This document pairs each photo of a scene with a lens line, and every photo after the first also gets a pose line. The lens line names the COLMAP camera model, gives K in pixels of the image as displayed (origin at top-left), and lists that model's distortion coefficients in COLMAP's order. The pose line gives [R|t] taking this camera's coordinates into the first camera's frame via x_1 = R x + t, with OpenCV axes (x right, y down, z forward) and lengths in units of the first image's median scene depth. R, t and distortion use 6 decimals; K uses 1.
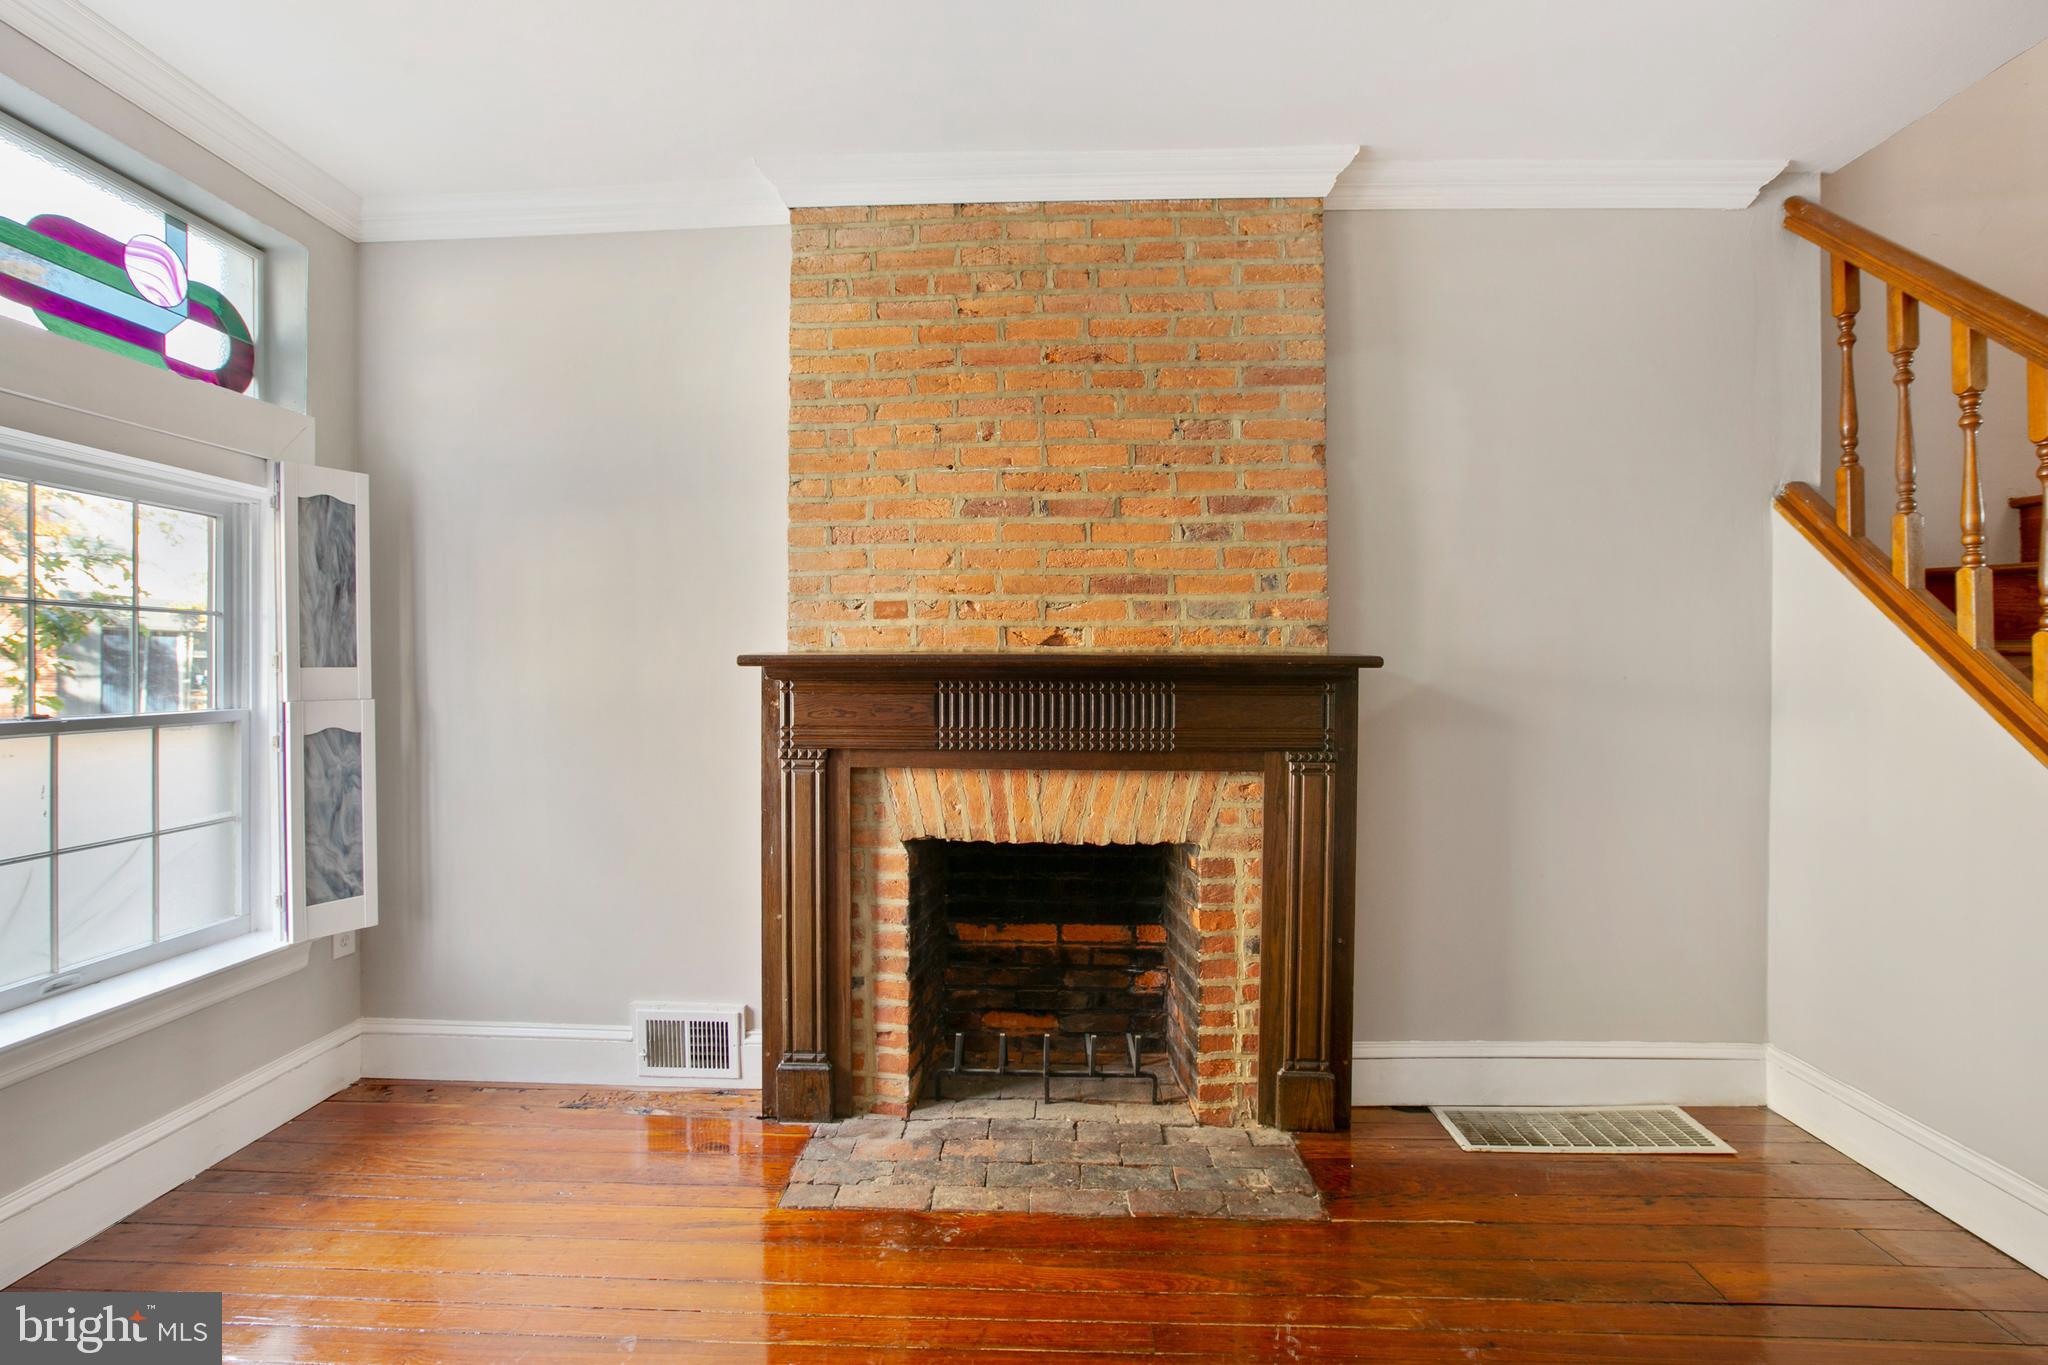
lens RADIAL K [[957.7, 0, 1050.9], [0, 957.7, 669.2], [0, 0, 1]] dist [-0.040832, 0.017648]
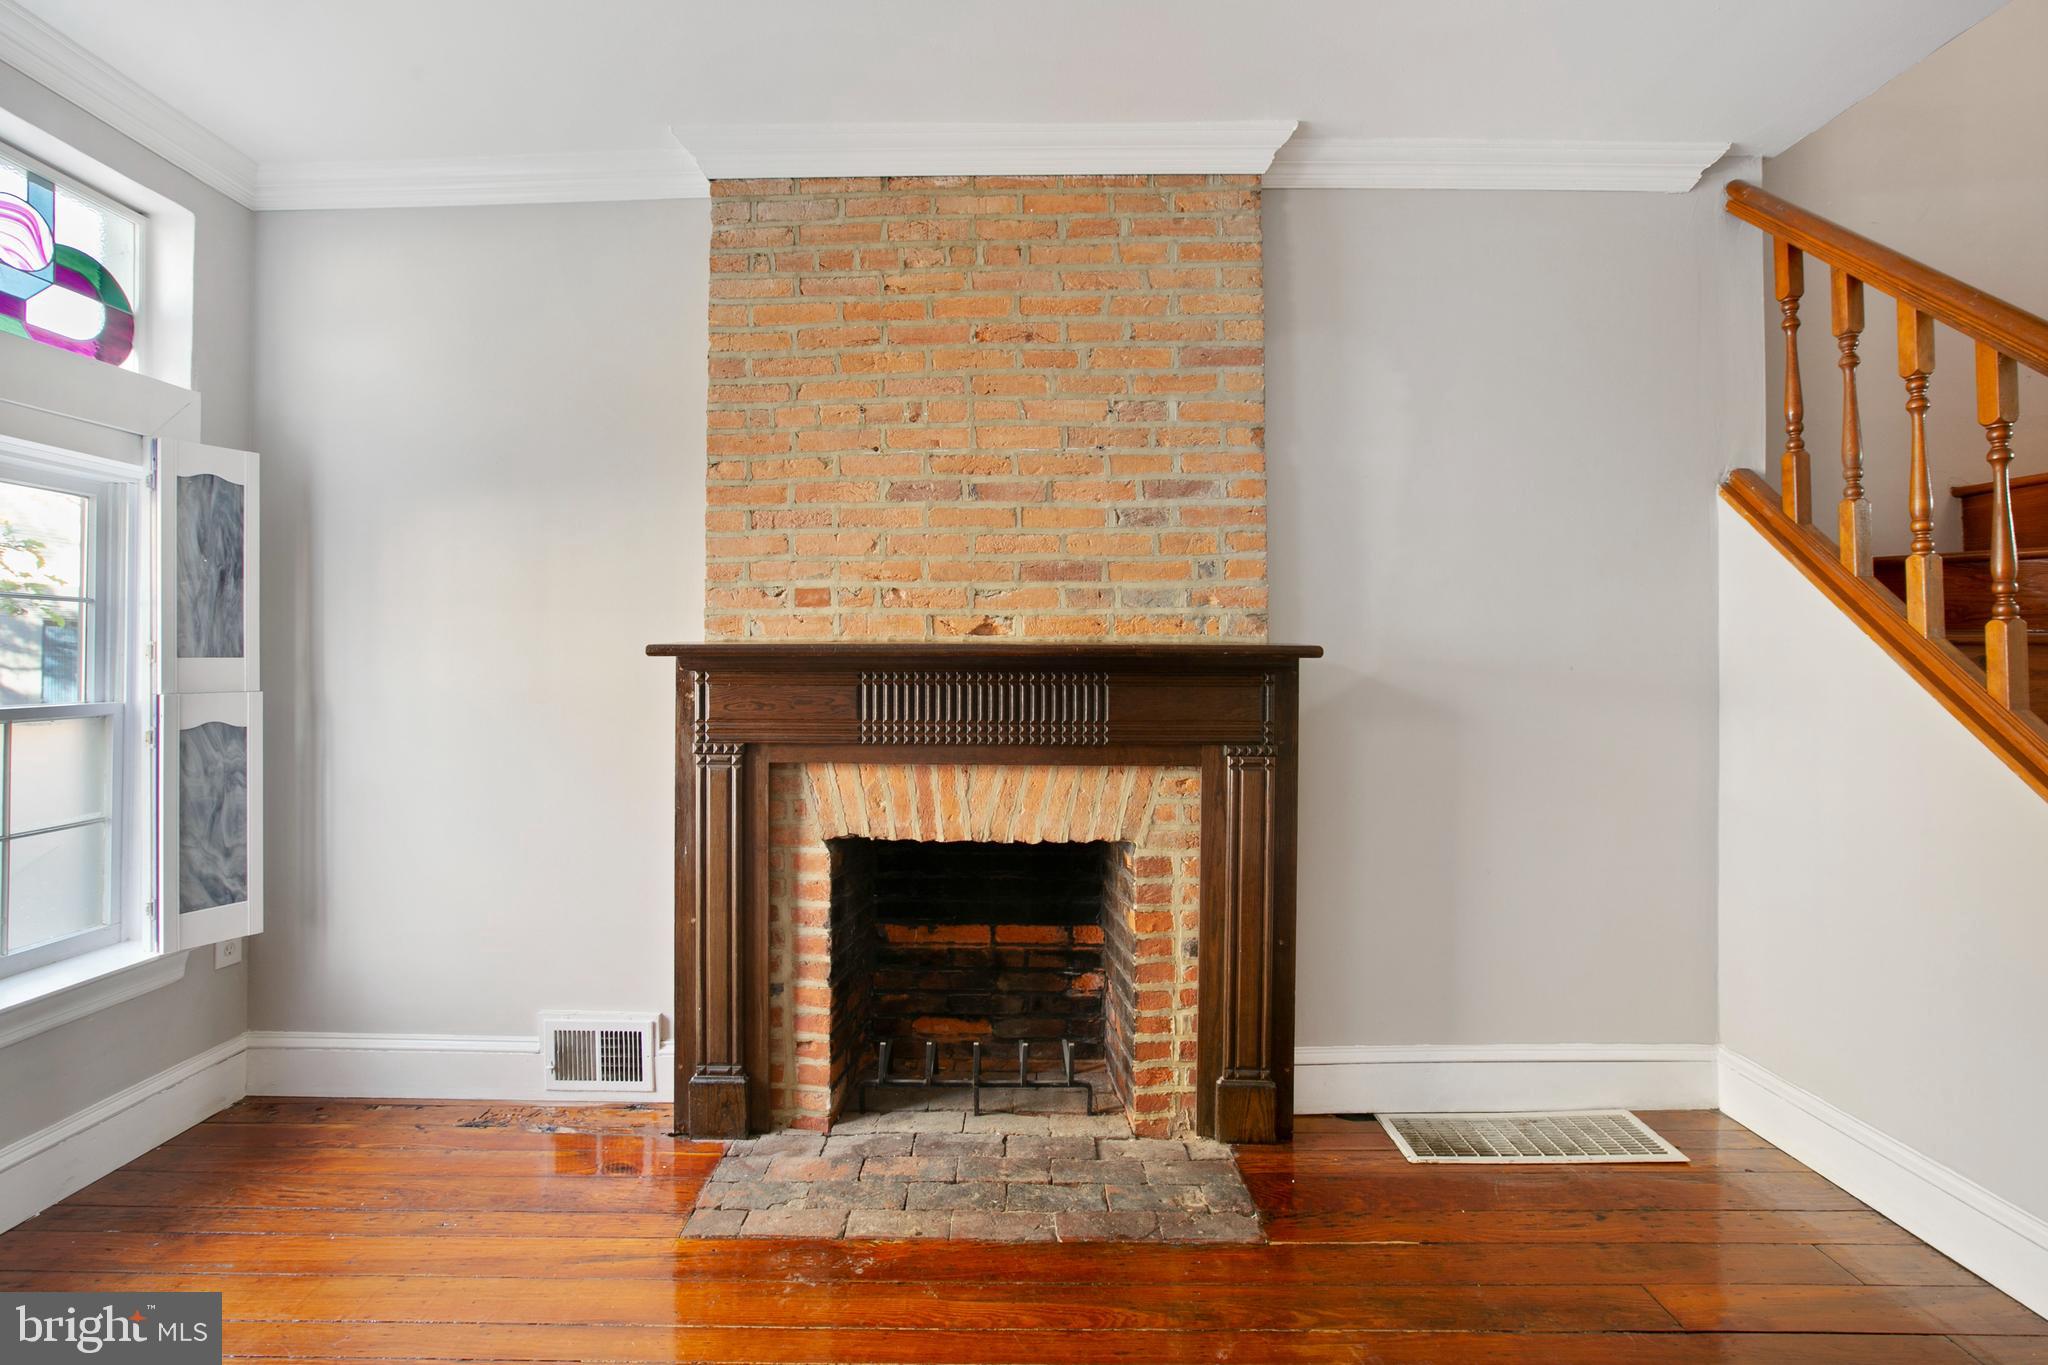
lens RADIAL K [[957.7, 0, 1033.6], [0, 957.7, 643.5], [0, 0, 1]] dist [-0.040832, 0.017648]
pose [[0.999624, 0.000445, 0.027404, 0.027397], [0.000006, 0.999865, -0.016451, -0.000473], [-0.027407, 0.016445, 0.999489, 0.041542]]
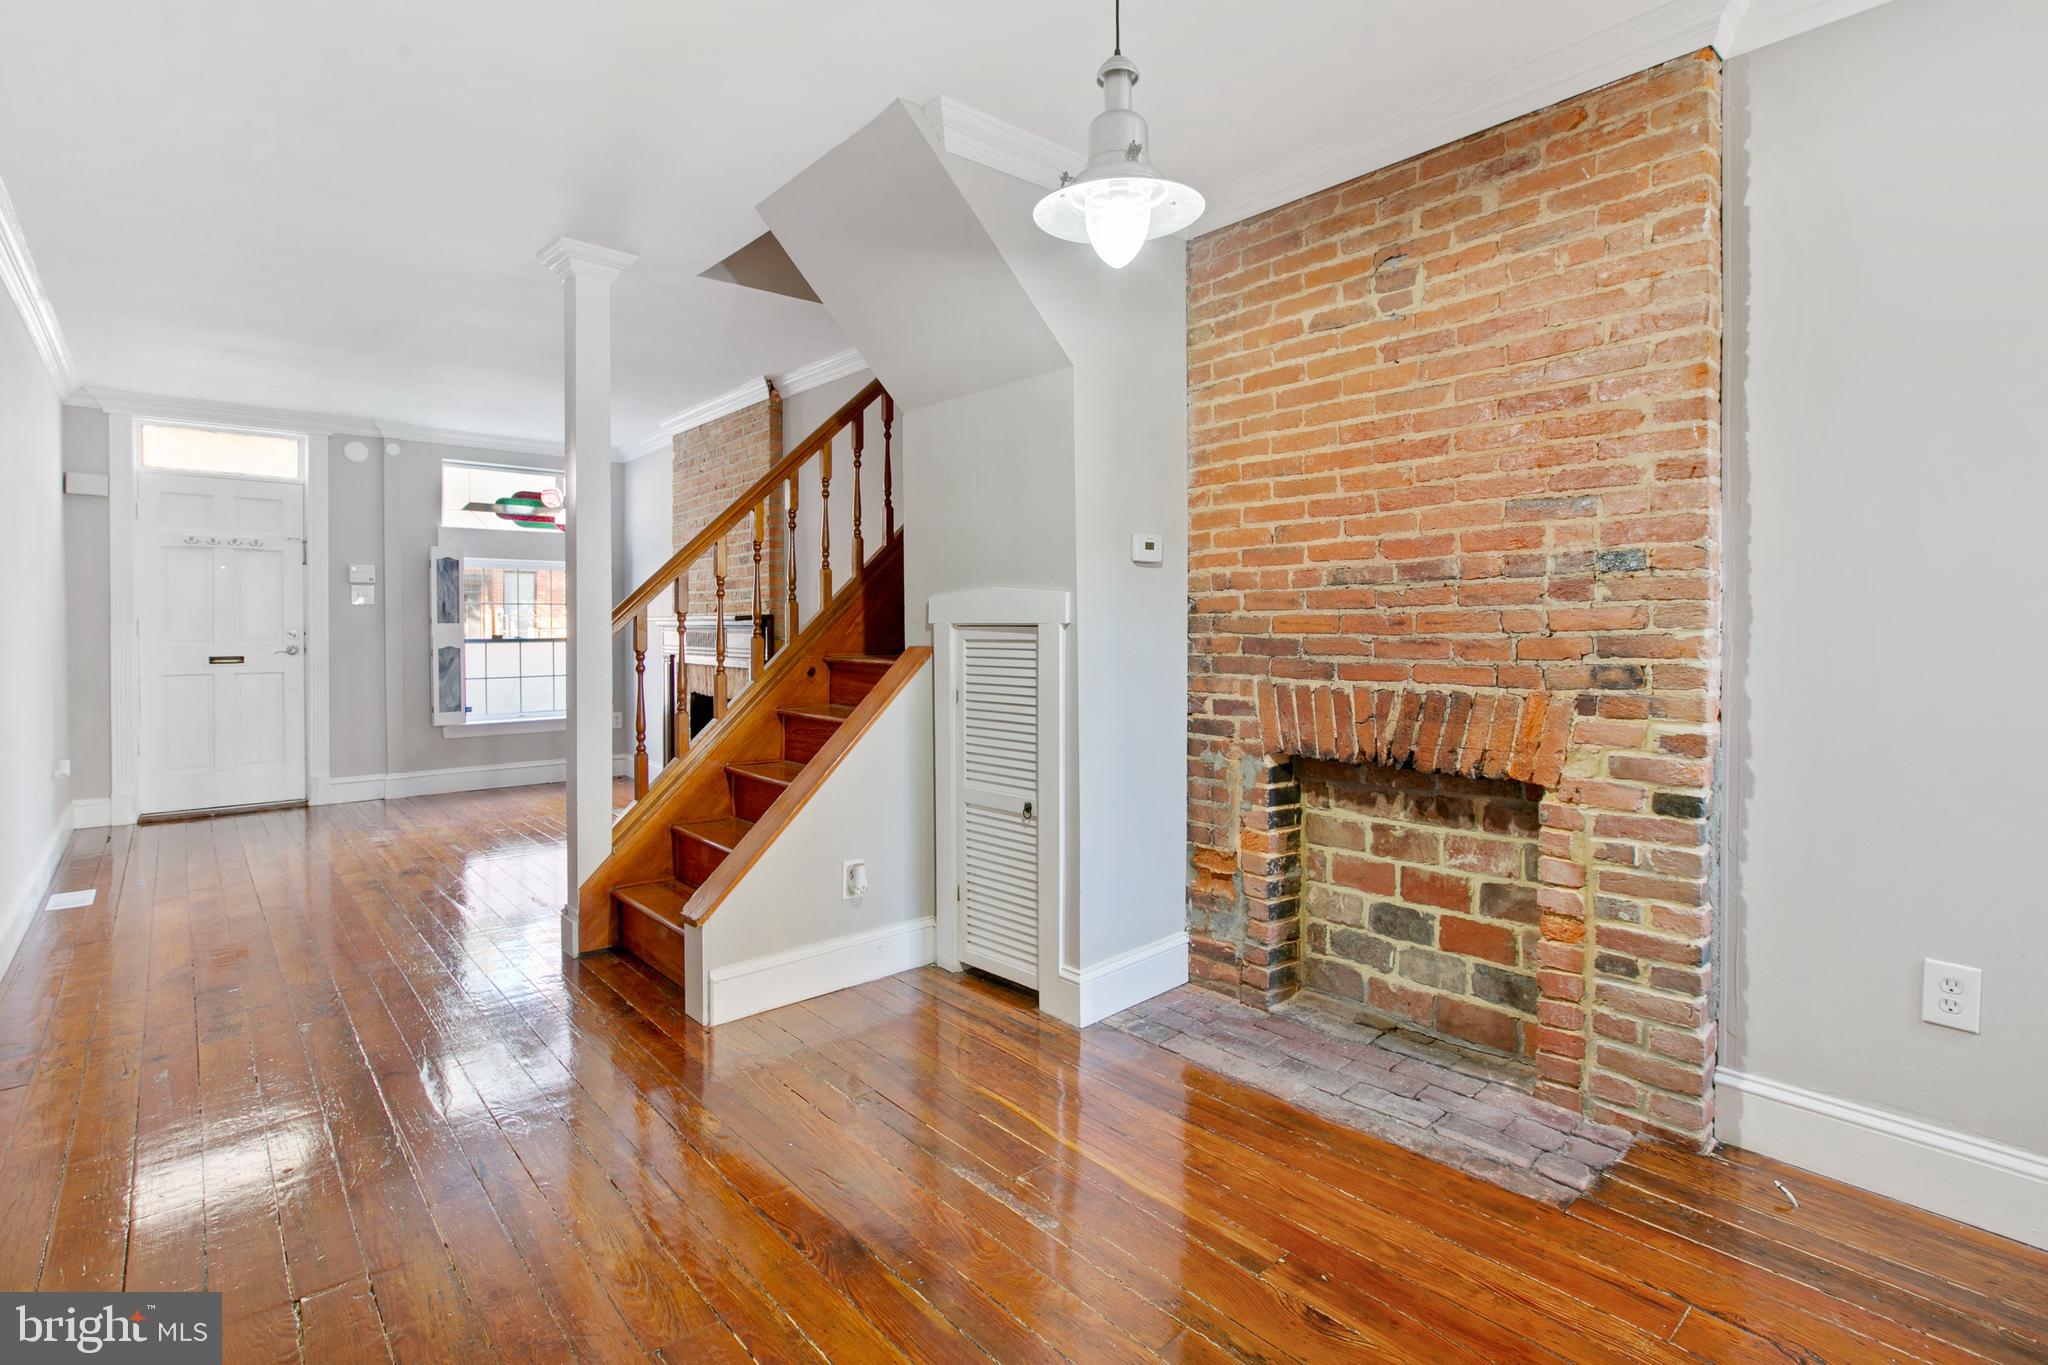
lens RADIAL K [[957.7, 0, 1000.4], [0, 957.7, 635.8], [0, 0, 1]] dist [-0.040832, 0.017648]
pose [[0.686955, 0.006543, -0.726671, 2.137430], [0.004526, 0.999902, 0.013282, 0.004076], [0.726686, -0.012413, 0.686858, -0.091112]]
